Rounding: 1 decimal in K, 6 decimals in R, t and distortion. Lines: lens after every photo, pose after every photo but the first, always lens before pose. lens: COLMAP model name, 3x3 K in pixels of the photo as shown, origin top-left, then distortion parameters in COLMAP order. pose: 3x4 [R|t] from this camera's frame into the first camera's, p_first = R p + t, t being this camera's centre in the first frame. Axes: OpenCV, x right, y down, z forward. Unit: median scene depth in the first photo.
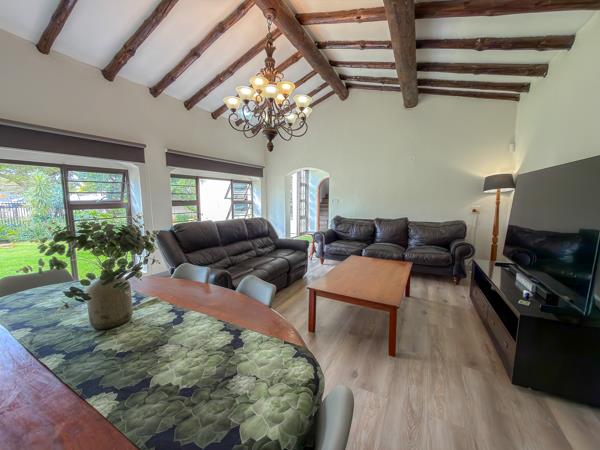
lens RADIAL K [[235.3, 0, 300.0], [0, 235.3, 225.0], [0, 0, 1]] dist [0.000286, 0.000093]
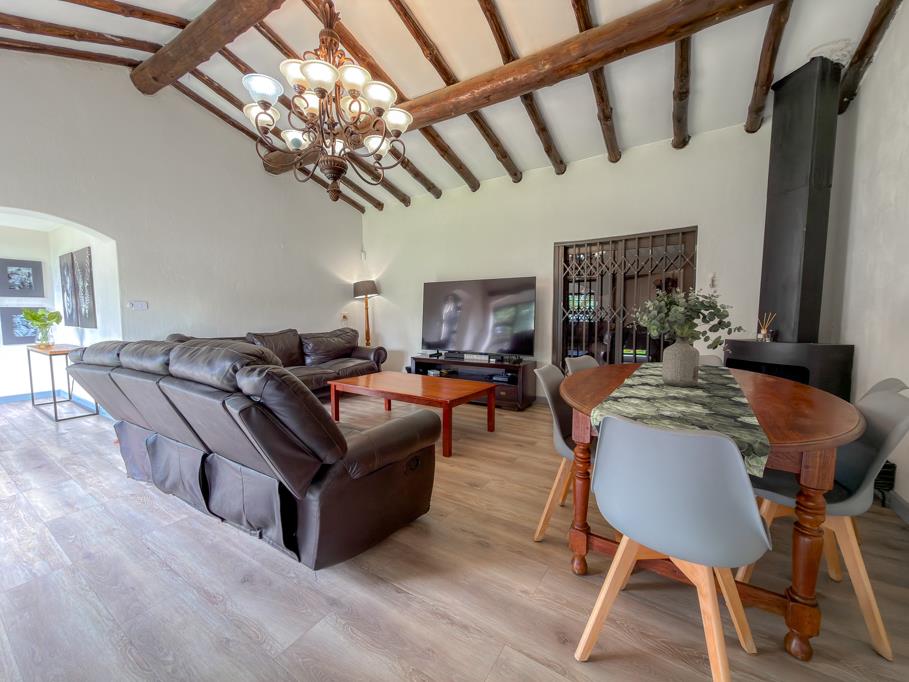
lens RADIAL K [[356.5, 0, 454.5], [0, 356.5, 341.0], [0, 0, 1]] dist [0.000286, 0.000093]
pose [[0.091245, -0.080202, 0.992594, -0.671609], [0.119006, 0.990487, 0.069092, -0.015496], [-0.988692, 0.111821, 0.099921, 0.485431]]
